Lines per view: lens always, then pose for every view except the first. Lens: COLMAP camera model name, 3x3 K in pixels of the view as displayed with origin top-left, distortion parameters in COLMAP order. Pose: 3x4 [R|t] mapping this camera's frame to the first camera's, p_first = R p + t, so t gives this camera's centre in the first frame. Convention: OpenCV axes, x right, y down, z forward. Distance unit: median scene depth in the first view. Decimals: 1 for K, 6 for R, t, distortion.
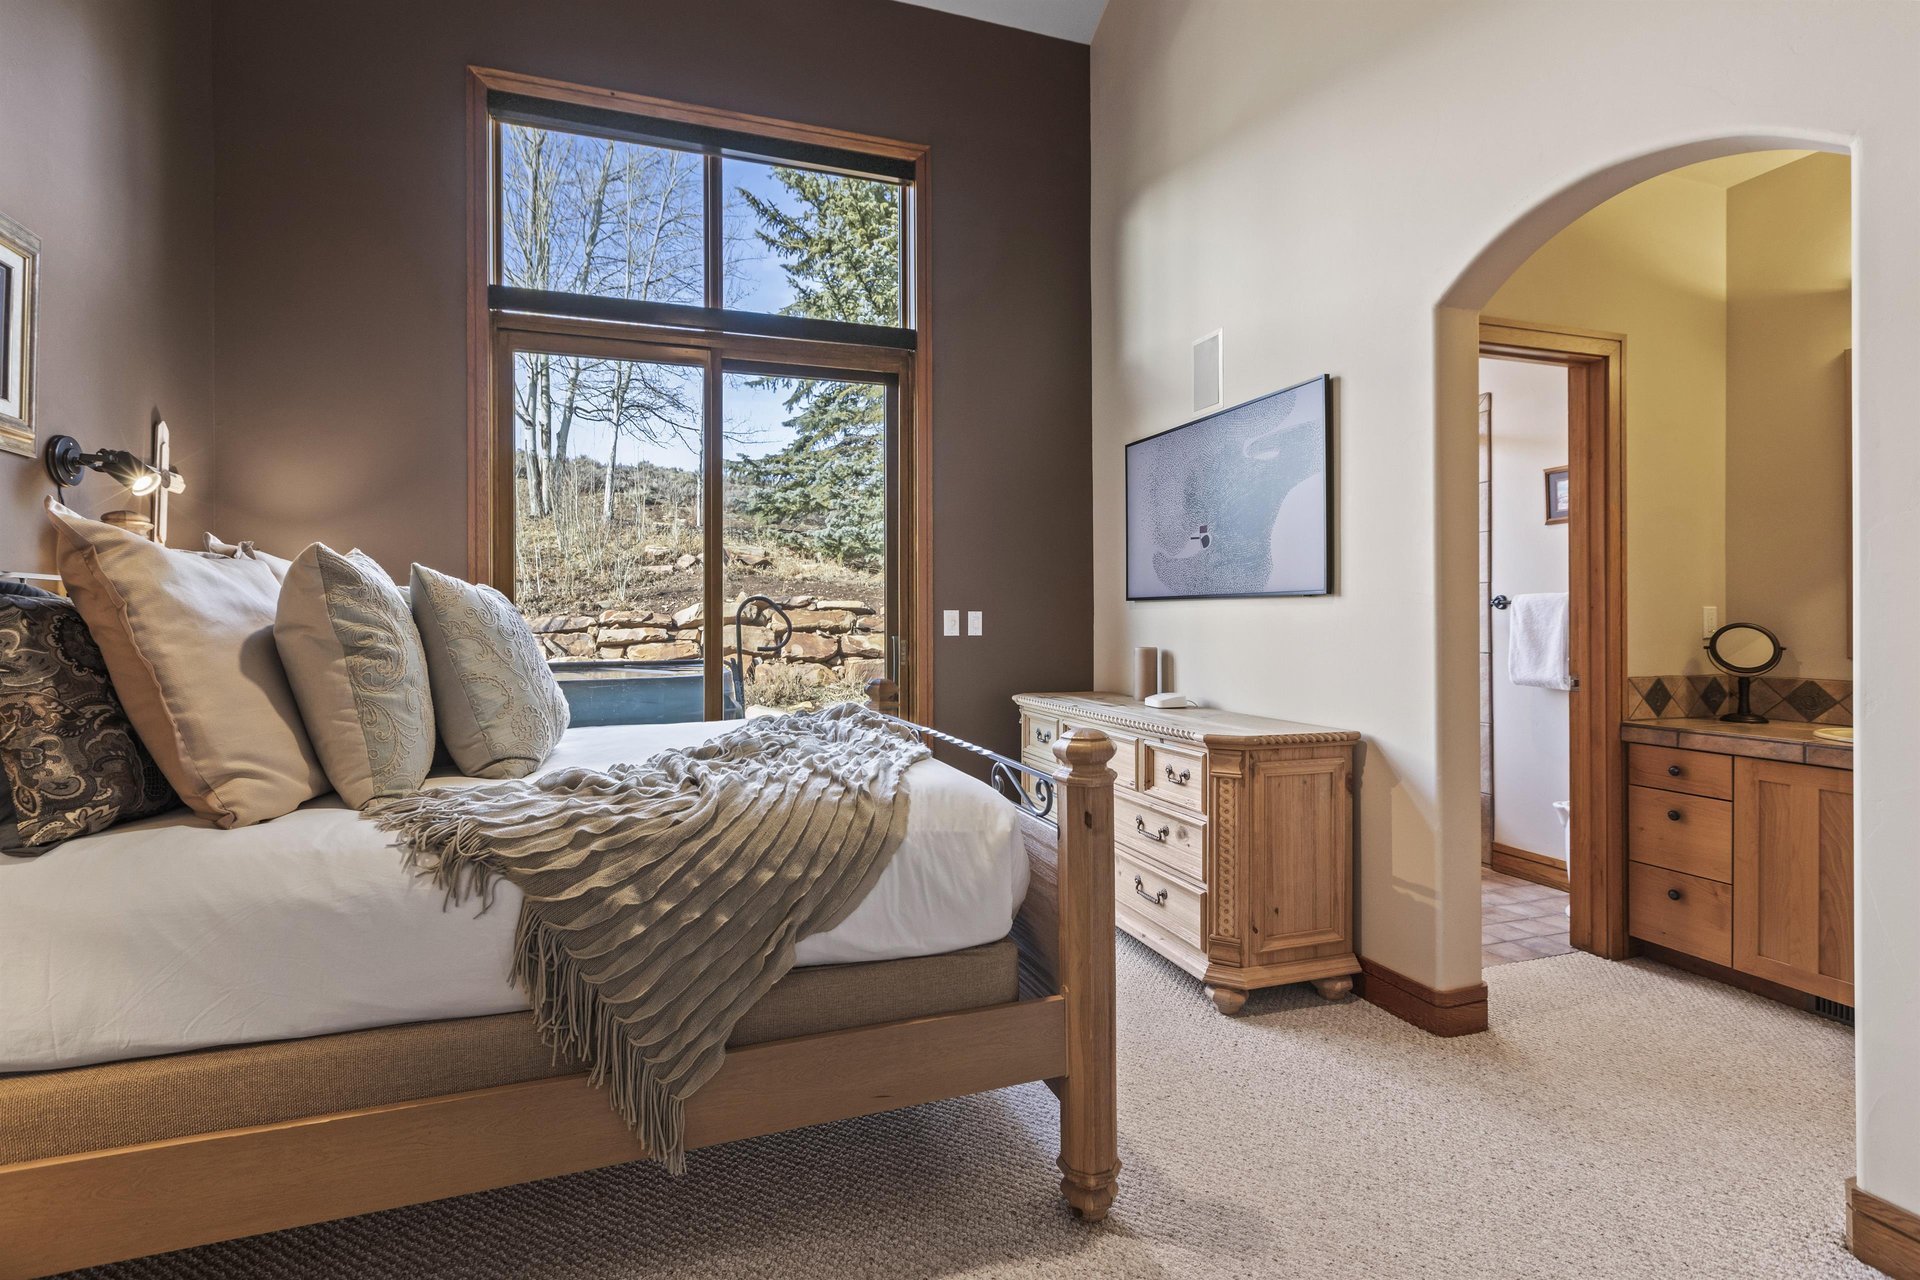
lens RADIAL K [[876.5, 0, 948.1], [0, 876.5, 623.8], [0, 0, 1]] dist [0.004495, 0.000110]
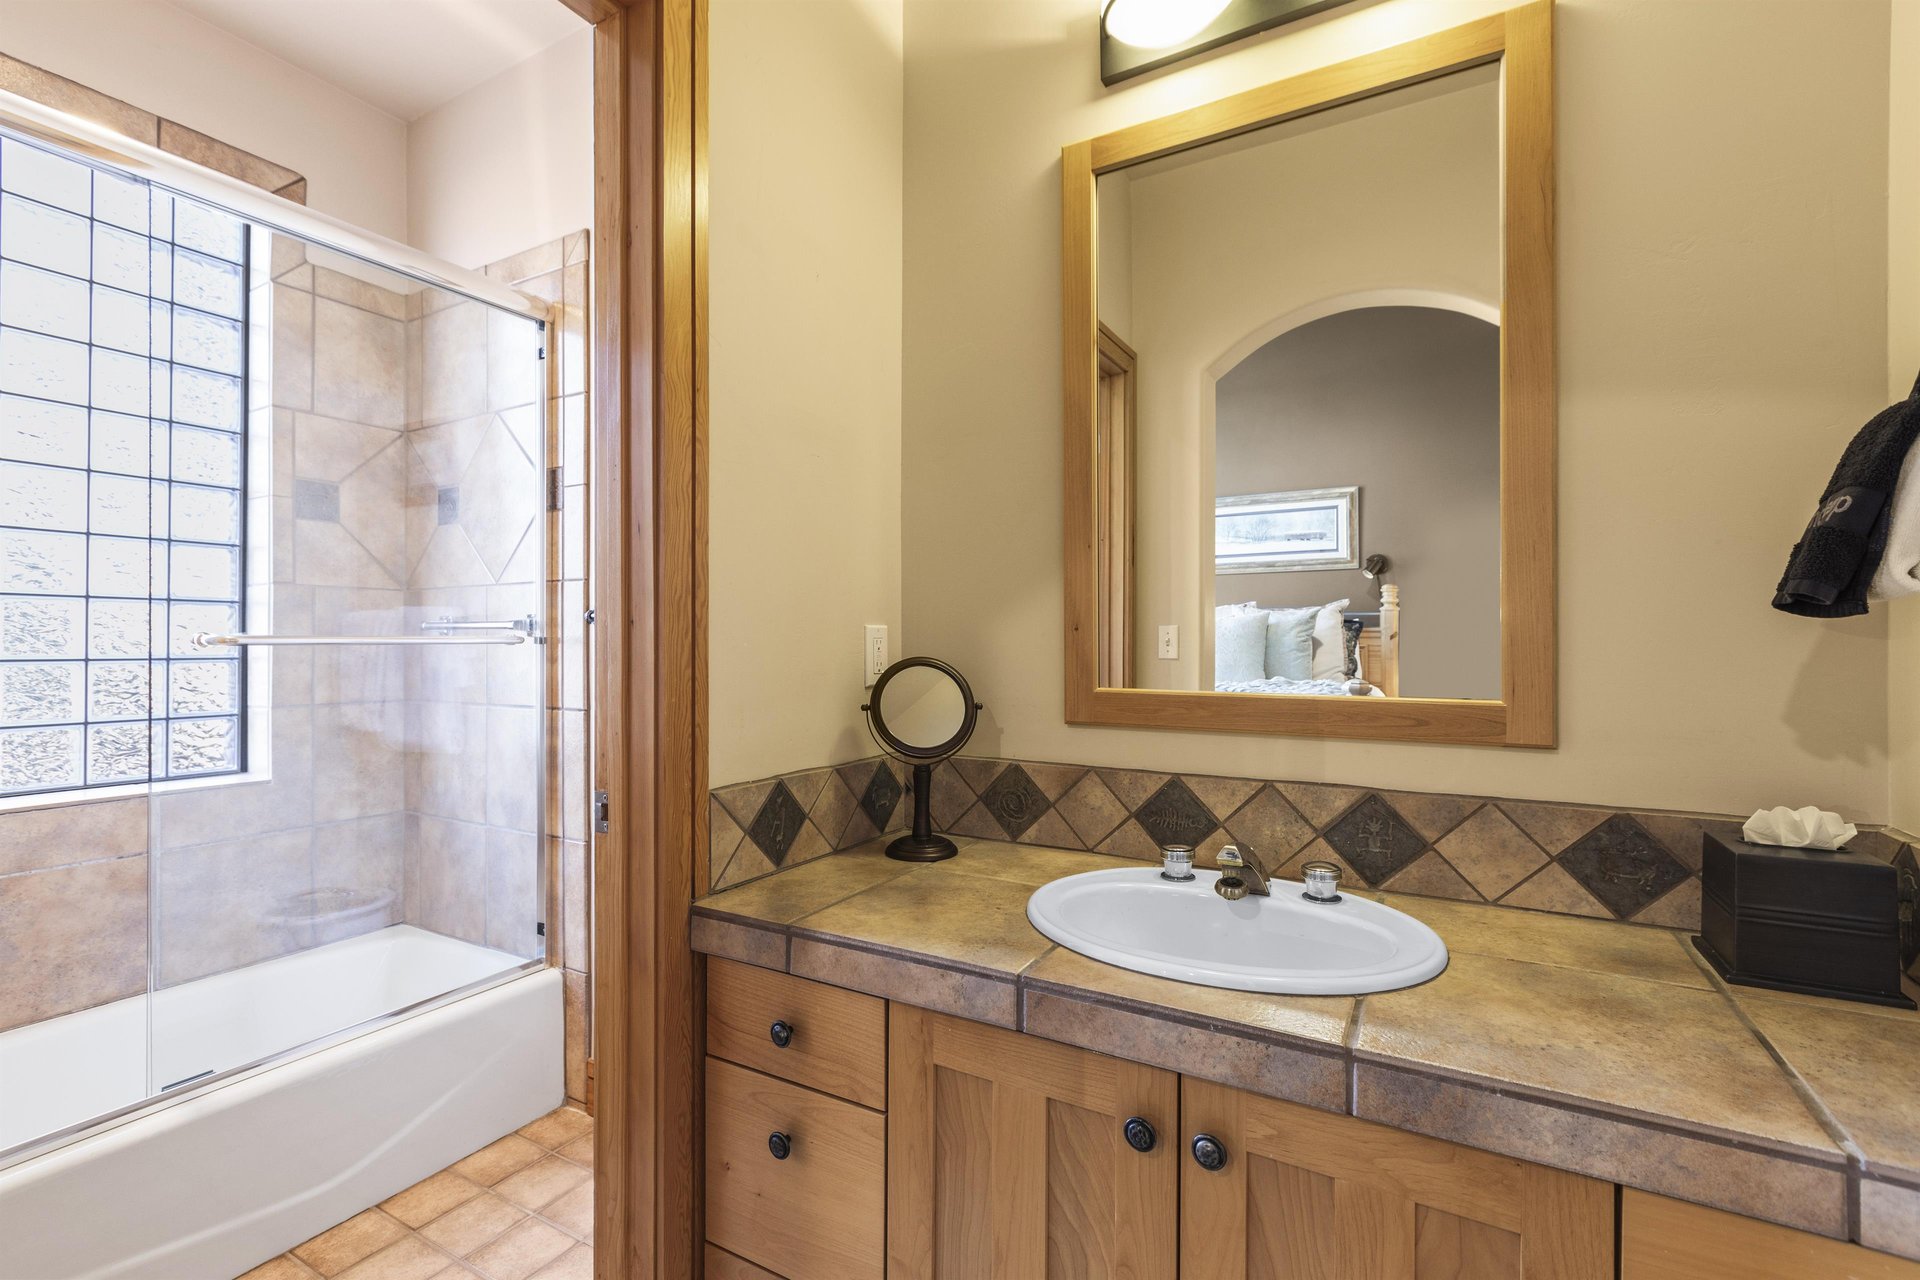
lens RADIAL K [[876.5, 0, 955.0], [0, 876.5, 642.0], [0, 0, 1]] dist [0.004495, 0.000110]
pose [[0.743291, 0.000740, 0.668968, 0.579139], [0.001472, 0.999995, -0.002742, -0.007638], [-0.668967, 0.003023, 0.743286, 0.610423]]
